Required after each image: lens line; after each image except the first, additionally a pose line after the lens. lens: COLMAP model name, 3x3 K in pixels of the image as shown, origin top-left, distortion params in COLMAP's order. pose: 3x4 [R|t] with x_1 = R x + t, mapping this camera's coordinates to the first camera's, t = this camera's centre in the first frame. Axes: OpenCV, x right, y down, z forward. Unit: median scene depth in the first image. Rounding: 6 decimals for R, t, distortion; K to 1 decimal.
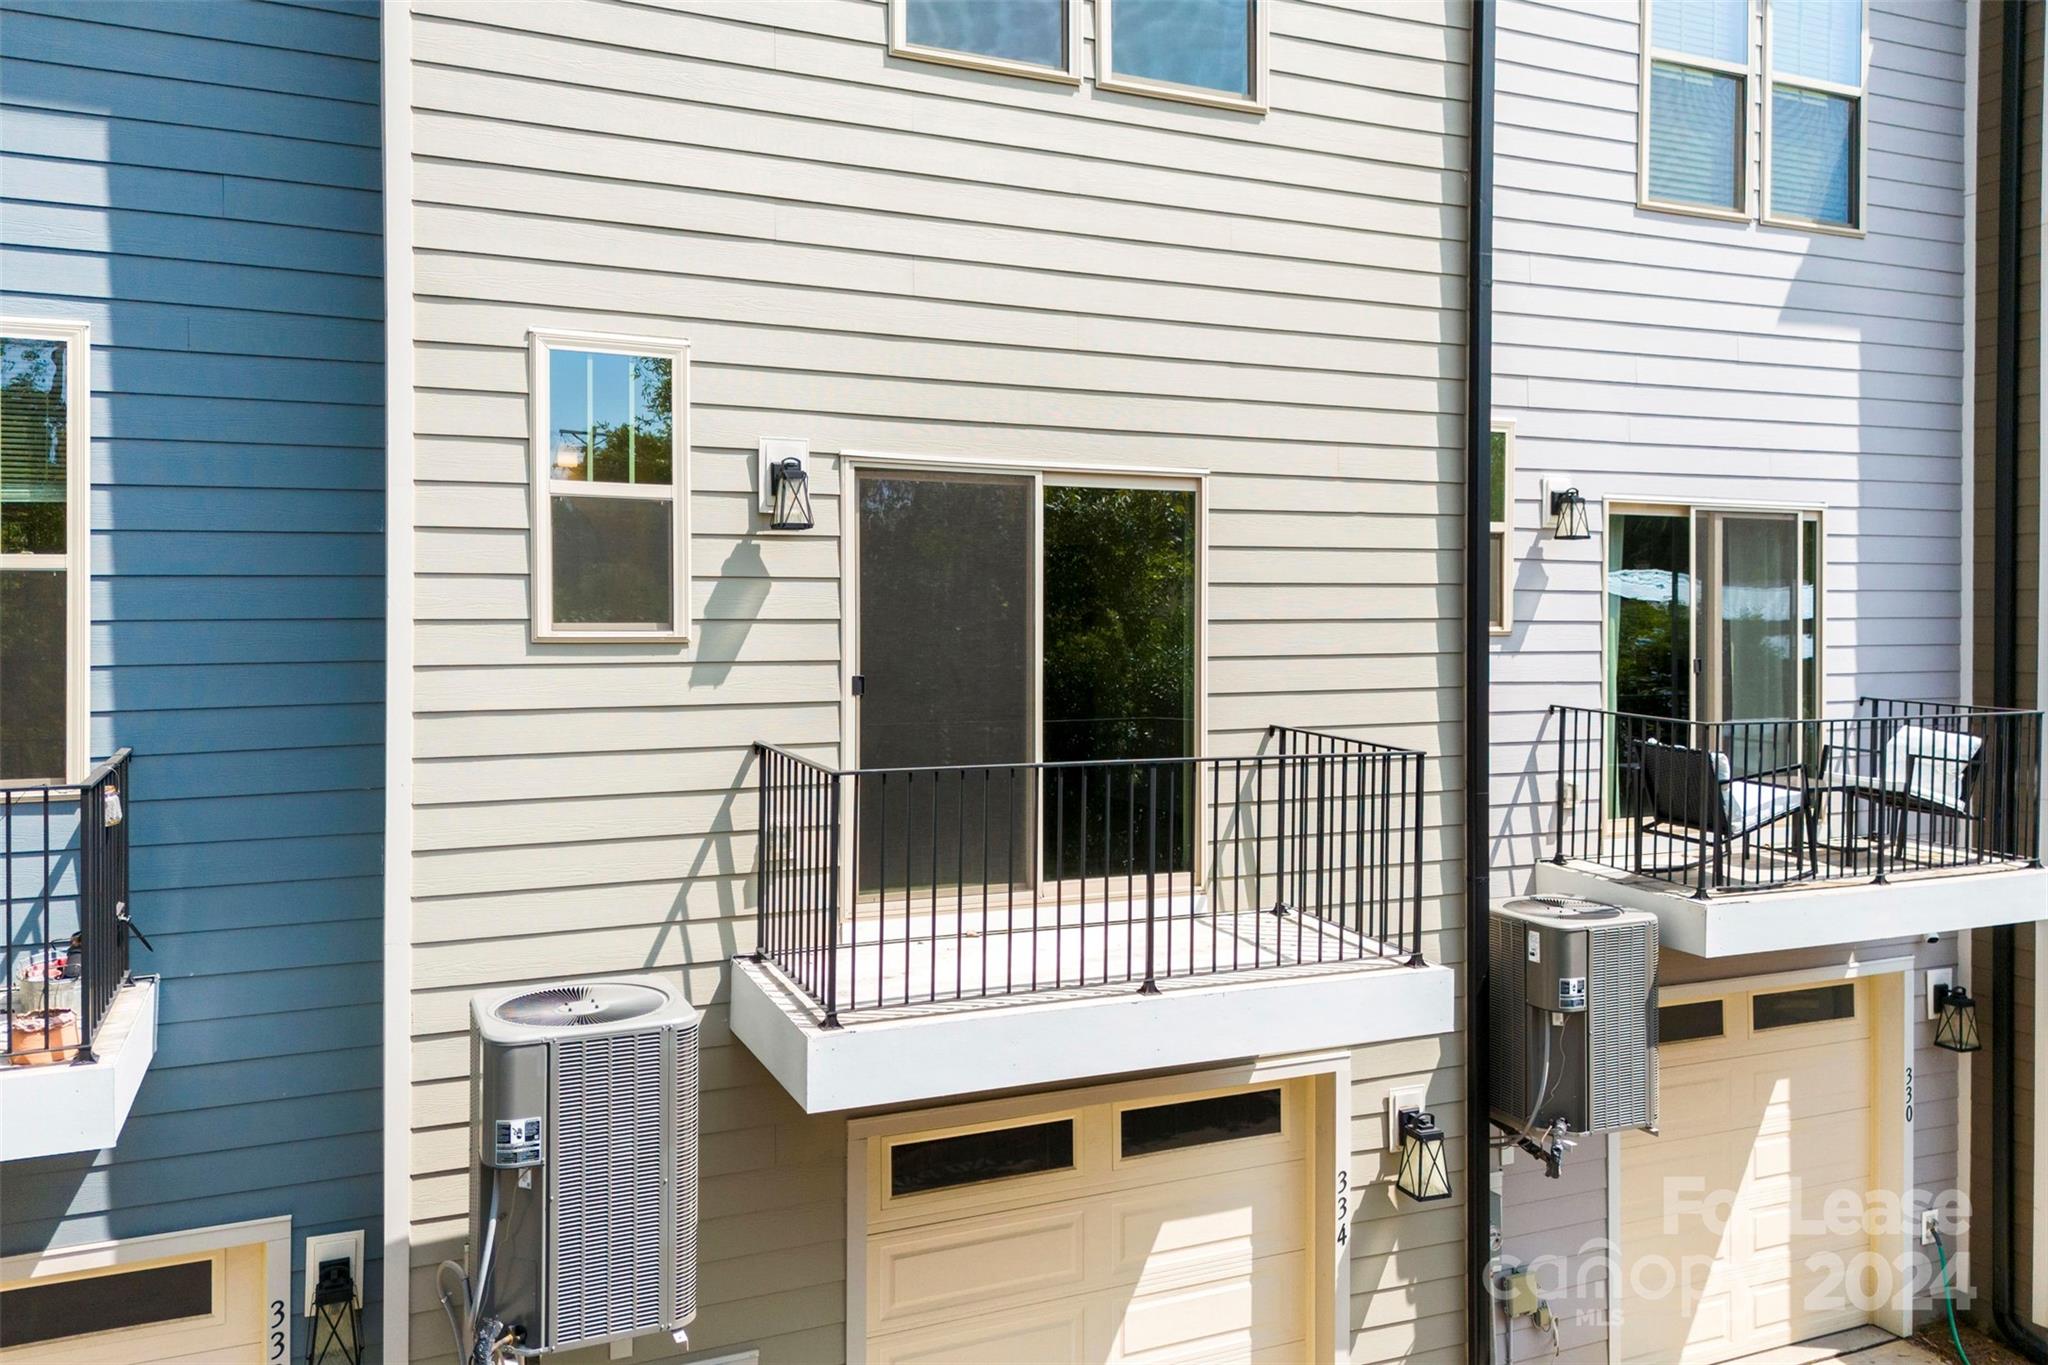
lens RADIAL K [[1534.7, 0, 1021.4], [0, 1534.7, 592.4], [0, 0, 1]] dist [0.051293, -0.049734]
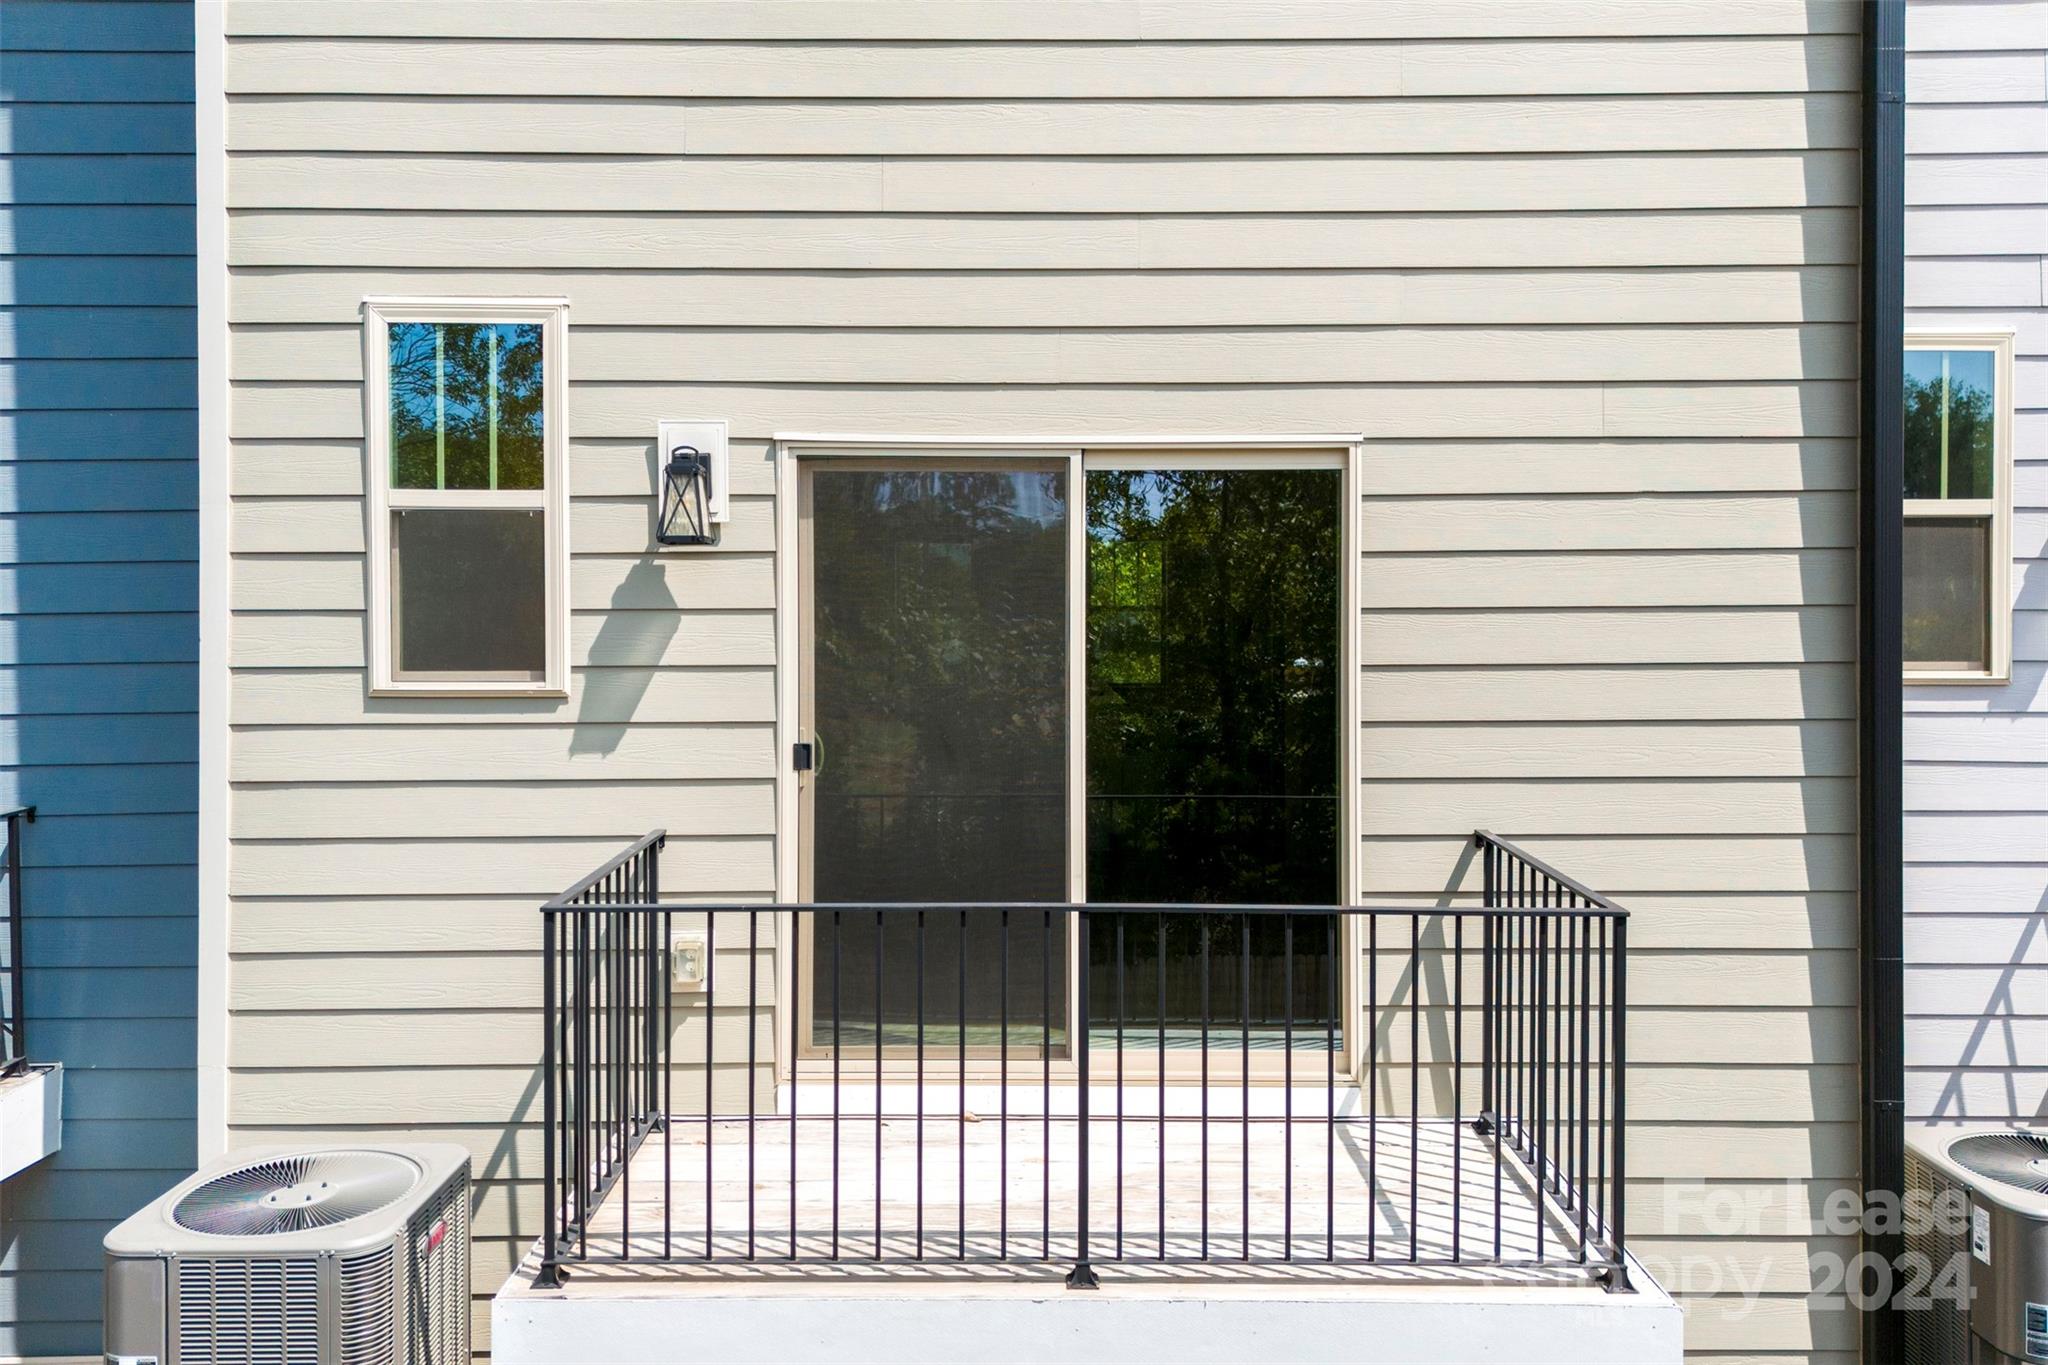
lens RADIAL K [[1534.7, 0, 1021.4], [0, 1534.7, 592.4], [0, 0, 1]] dist [0.051293, -0.049734]
pose [[0.913691, -0.009352, -0.406303, 0.290822], [0.009444, 0.999954, -0.001779, -0.015105], [0.406301, -0.002211, 0.913737, 0.390432]]
